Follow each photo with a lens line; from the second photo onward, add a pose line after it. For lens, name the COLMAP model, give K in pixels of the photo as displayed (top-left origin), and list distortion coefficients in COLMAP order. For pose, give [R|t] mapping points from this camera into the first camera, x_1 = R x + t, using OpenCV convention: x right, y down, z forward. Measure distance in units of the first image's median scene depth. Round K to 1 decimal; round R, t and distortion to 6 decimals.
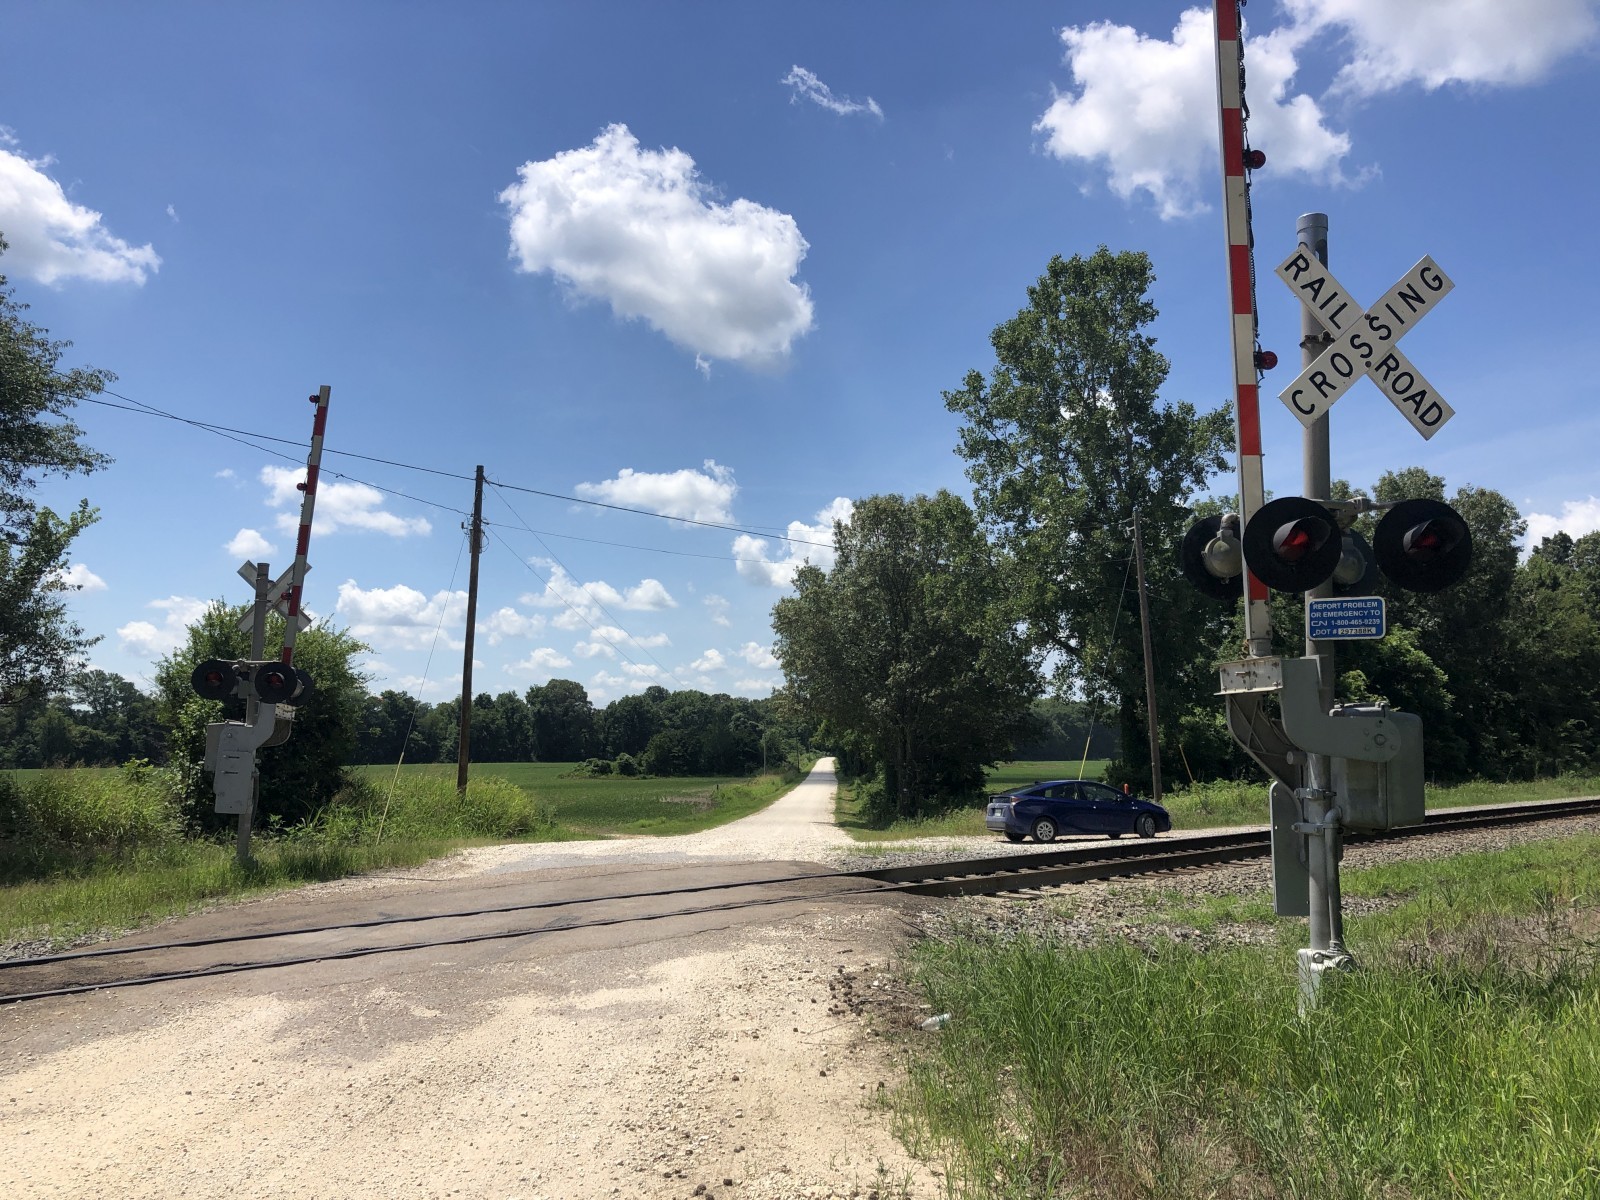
lens RADIAL K [[1333.6, 0, 800.8], [0, 1333.6, 581.1], [0, 0, 1]] dist [0.056136, -0.083685]
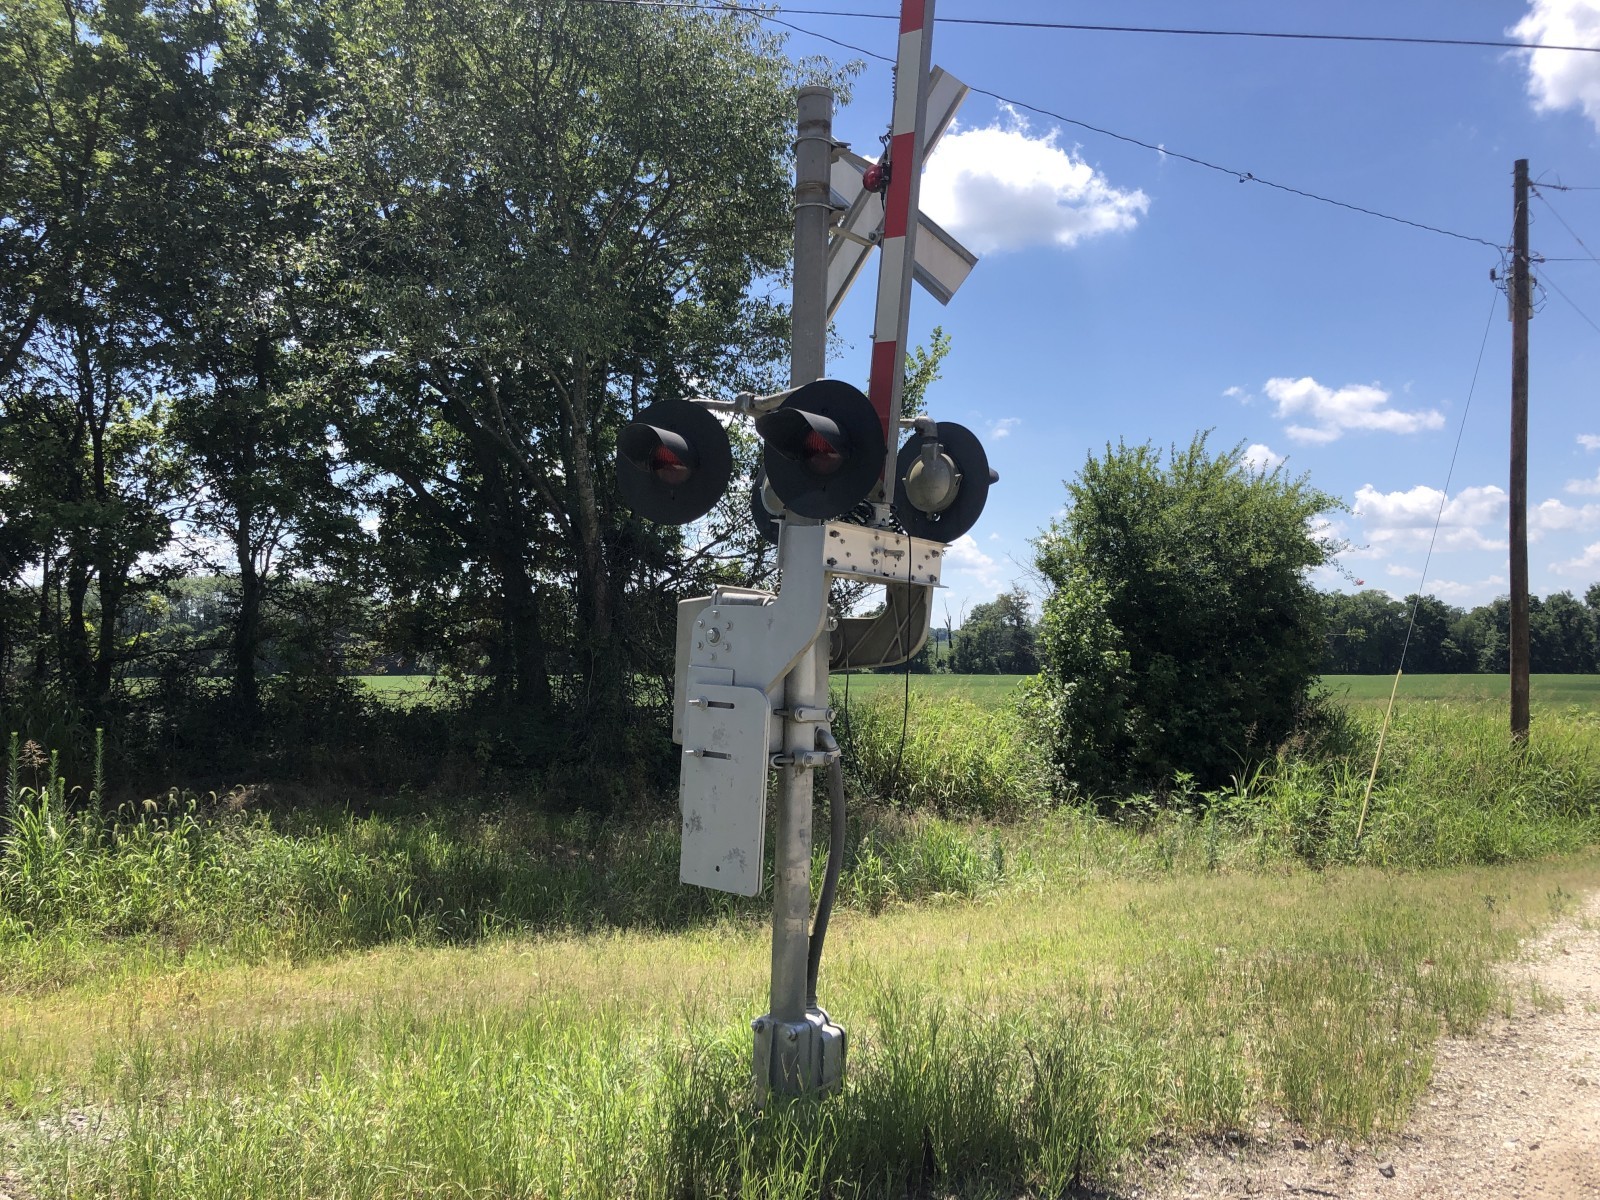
lens RADIAL K [[1282.8, 0, 803.9], [0, 1282.8, 578.2], [0, 0, 1]] dist [0.063587, -0.058158]
pose [[0.738900, -0.040210, -0.672615, -0.056241], [0.083194, 0.996024, 0.031849, 0.025134], [0.668660, -0.079491, 0.739307, 0.211909]]
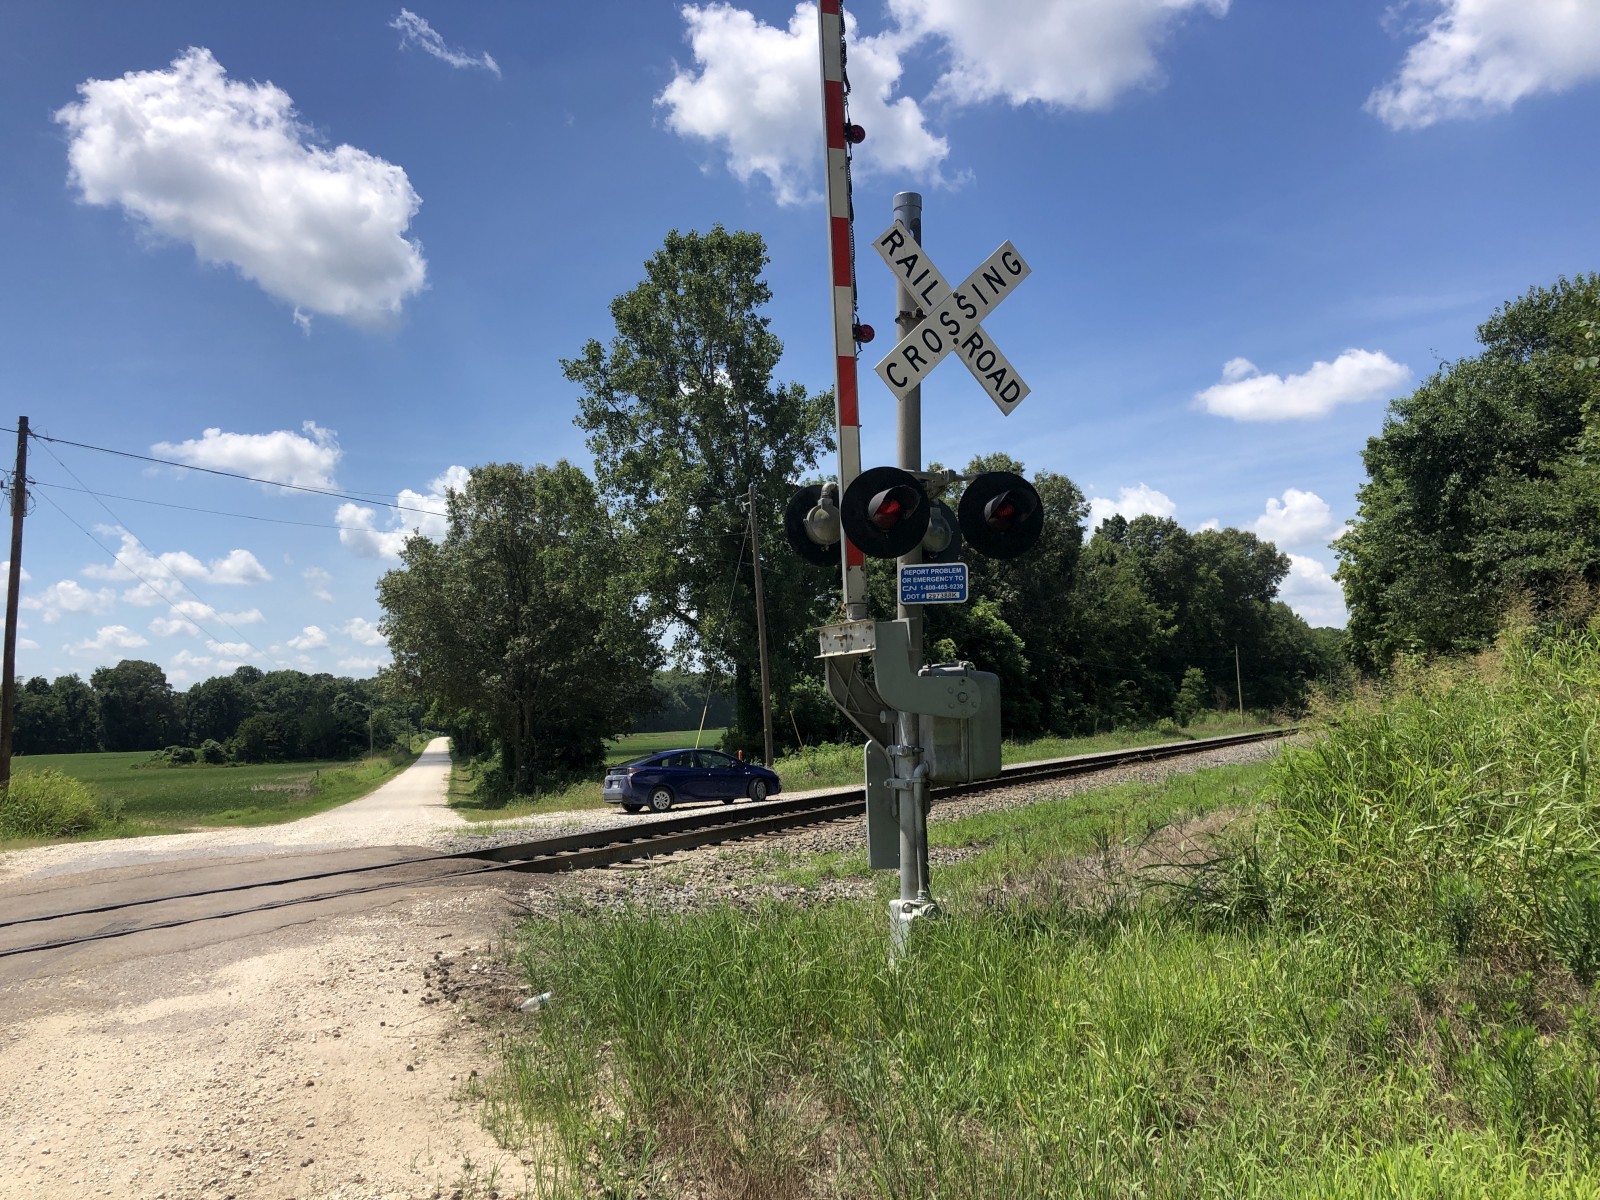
lens RADIAL K [[1333.1, 0, 805.1], [0, 1333.1, 589.7], [0, 0, 1]] dist [0.047946, -0.050168]
pose [[0.959765, -0.000355, 0.280805, 0.002099], [-0.006933, 0.999664, 0.024958, 0.000857], [-0.280720, -0.025901, 0.959440, 0.003590]]
